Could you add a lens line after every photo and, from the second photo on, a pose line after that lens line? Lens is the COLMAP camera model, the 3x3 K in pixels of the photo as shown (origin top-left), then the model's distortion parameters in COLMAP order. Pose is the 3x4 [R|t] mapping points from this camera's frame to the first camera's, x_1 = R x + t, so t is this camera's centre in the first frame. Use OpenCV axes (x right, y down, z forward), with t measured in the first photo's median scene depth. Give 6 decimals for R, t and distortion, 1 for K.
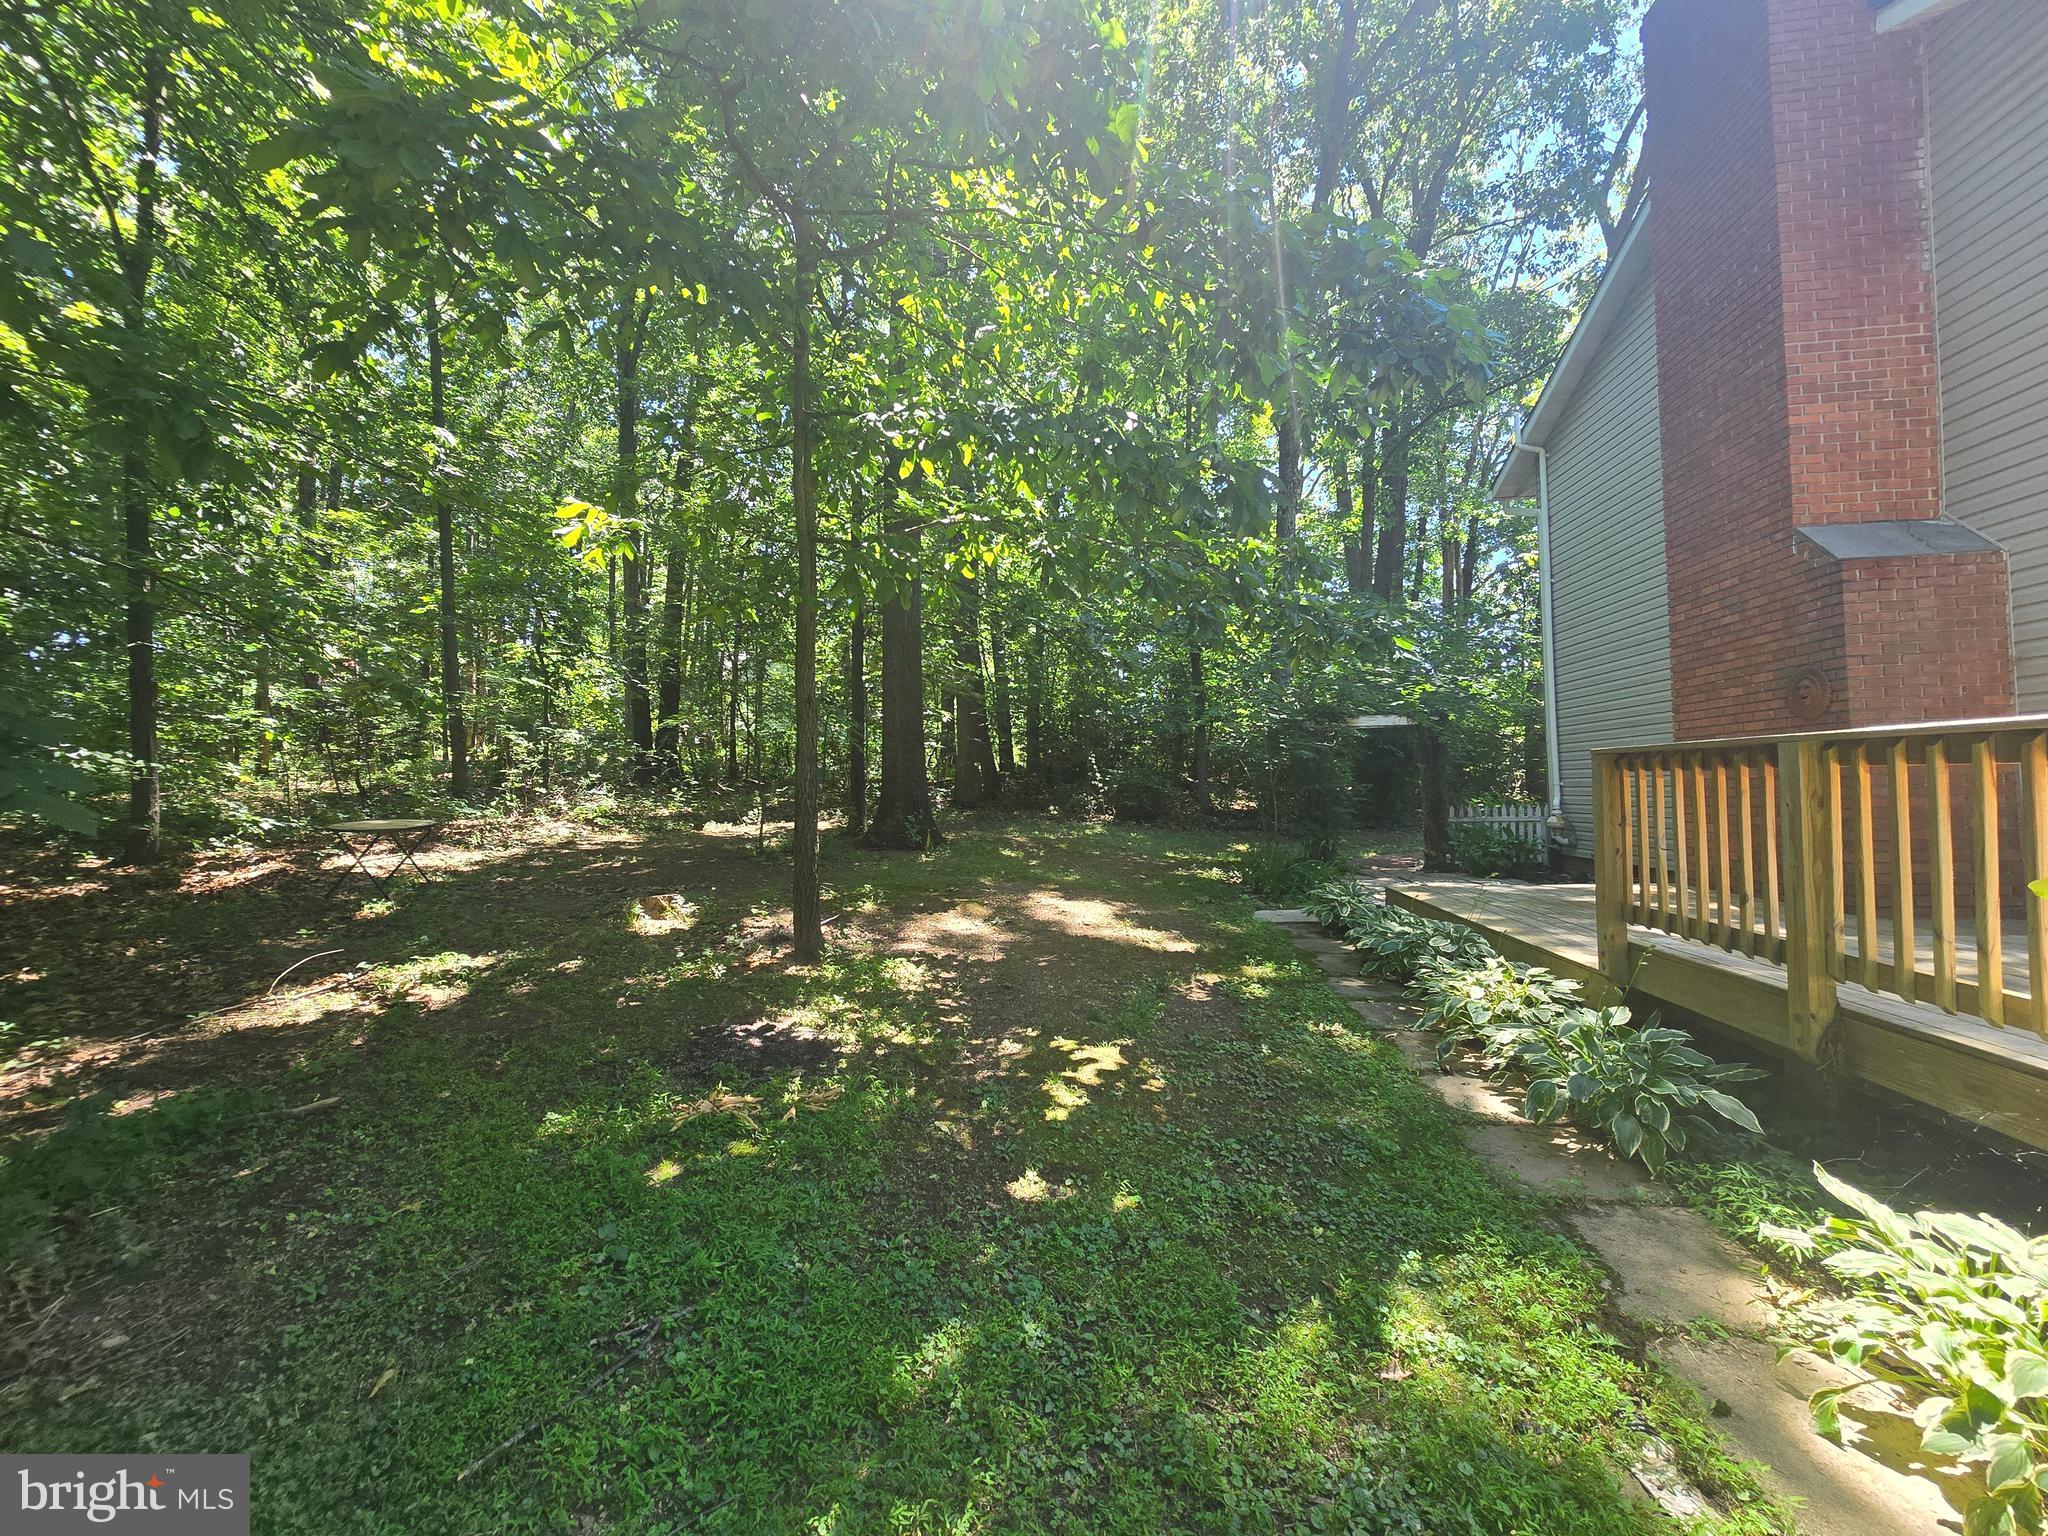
lens RADIAL K [[847.4, 0, 1023.3], [0, 847.4, 783.0], [0, 0, 1]] dist [-0.002804, -0.000815]
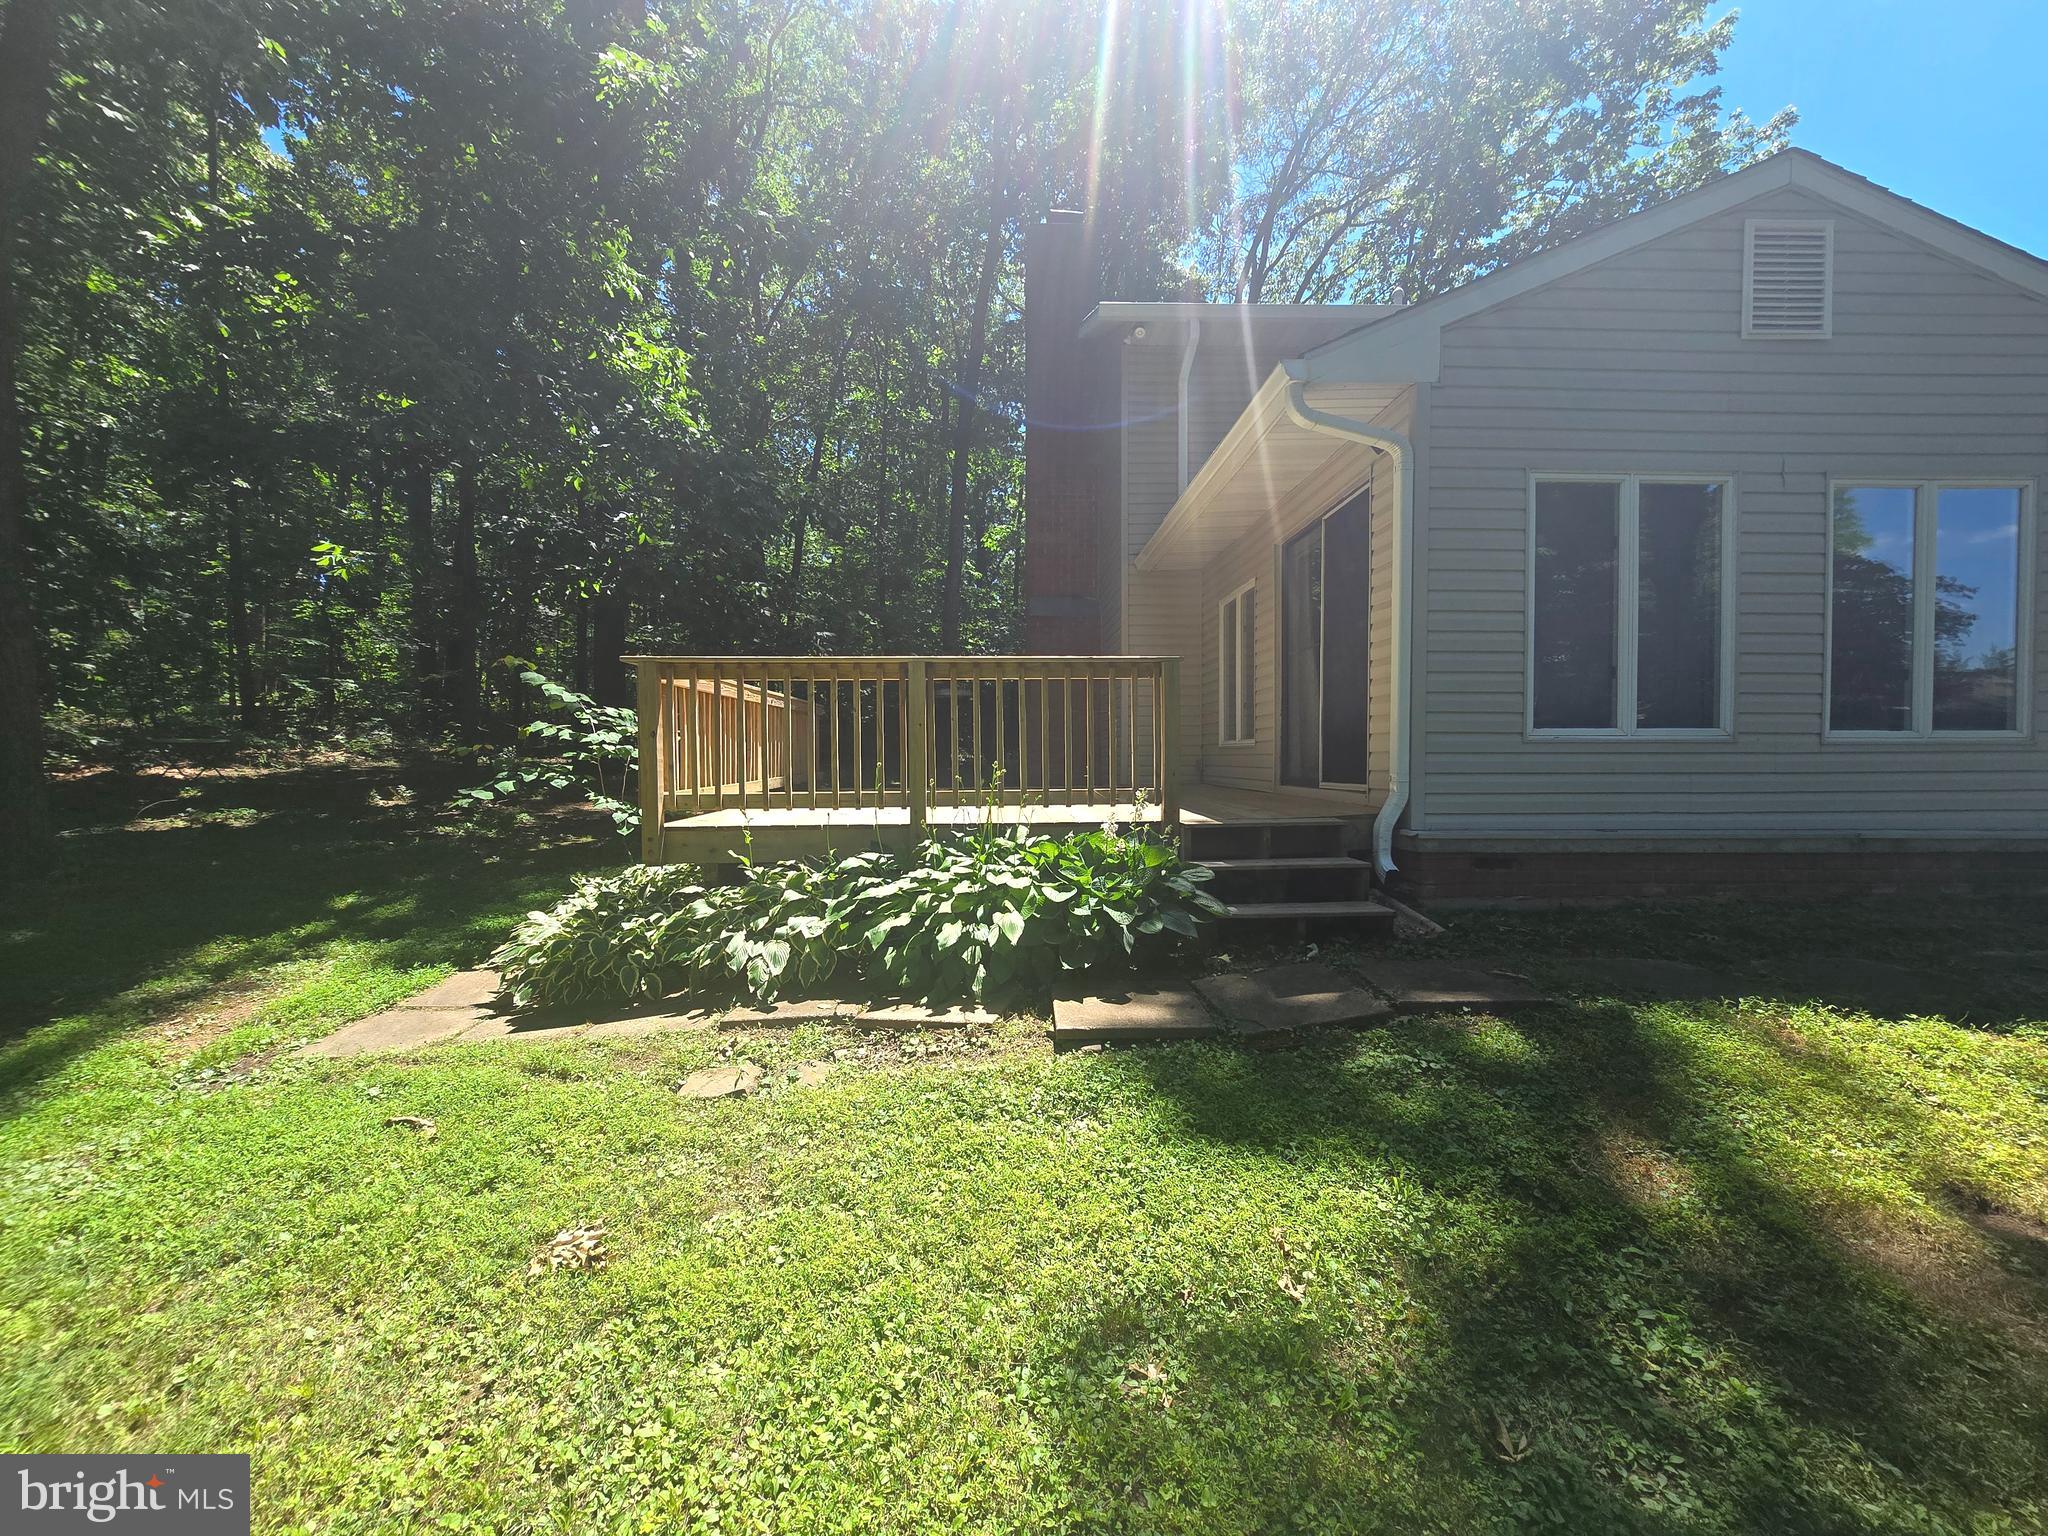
lens RADIAL K [[847.4, 0, 1023.3], [0, 847.4, 783.0], [0, 0, 1]] dist [-0.002804, -0.000815]
pose [[0.987972, 0.015440, 0.153859, 0.287553], [-0.021583, 0.999032, 0.038335, 0.021720], [-0.153118, -0.041194, 0.987349, -0.432973]]
